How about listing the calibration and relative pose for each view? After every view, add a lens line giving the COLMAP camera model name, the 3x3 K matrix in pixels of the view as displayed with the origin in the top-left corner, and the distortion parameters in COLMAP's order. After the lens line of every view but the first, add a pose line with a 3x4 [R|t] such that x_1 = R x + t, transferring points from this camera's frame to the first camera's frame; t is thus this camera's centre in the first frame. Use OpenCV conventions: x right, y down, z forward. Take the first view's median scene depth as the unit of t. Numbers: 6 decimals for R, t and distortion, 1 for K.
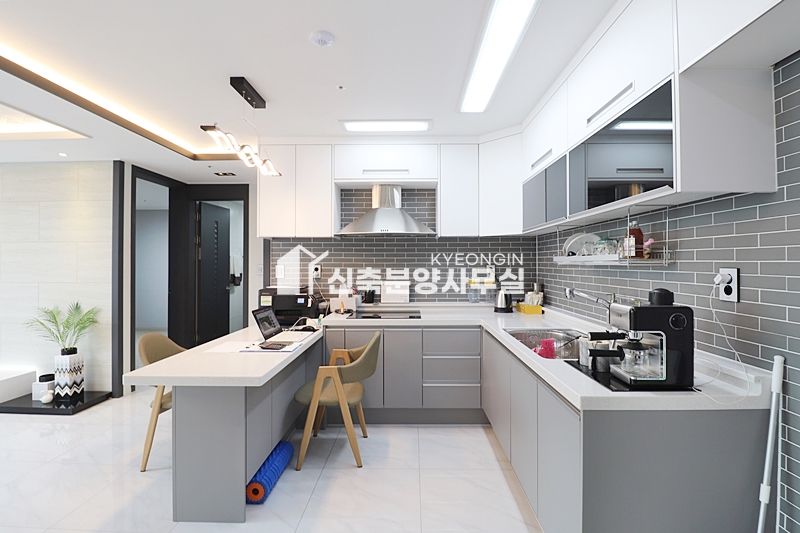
lens RADIAL K [[371.2, 0, 403.5], [0, 371.2, 261.8], [0, 0, 1]] dist [-0.010701, -0.008113]
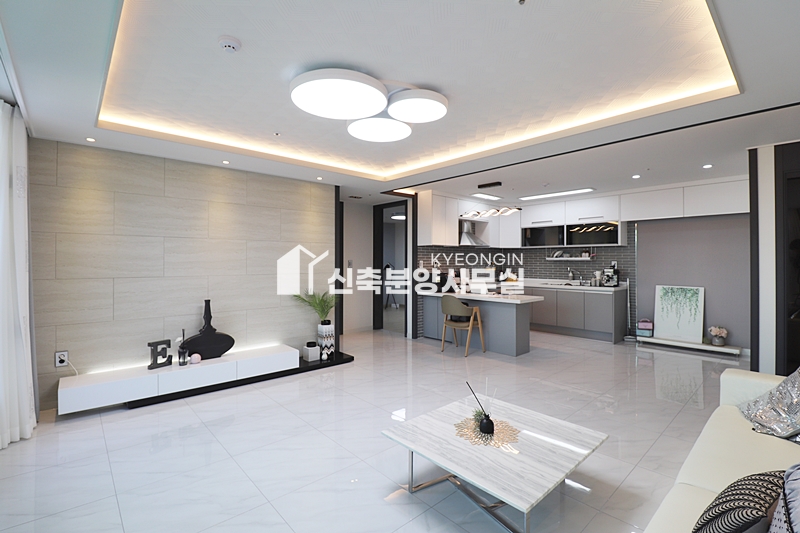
lens RADIAL K [[371.2, 0, 399.6], [0, 371.2, 261.4], [0, 0, 1]] dist [-0.010701, -0.008113]
pose [[0.721463, 0.003367, 0.692444, -1.942854], [0.000144, 0.999987, -0.005012, 0.022349], [-0.692453, 0.003715, 0.721454, -0.206400]]
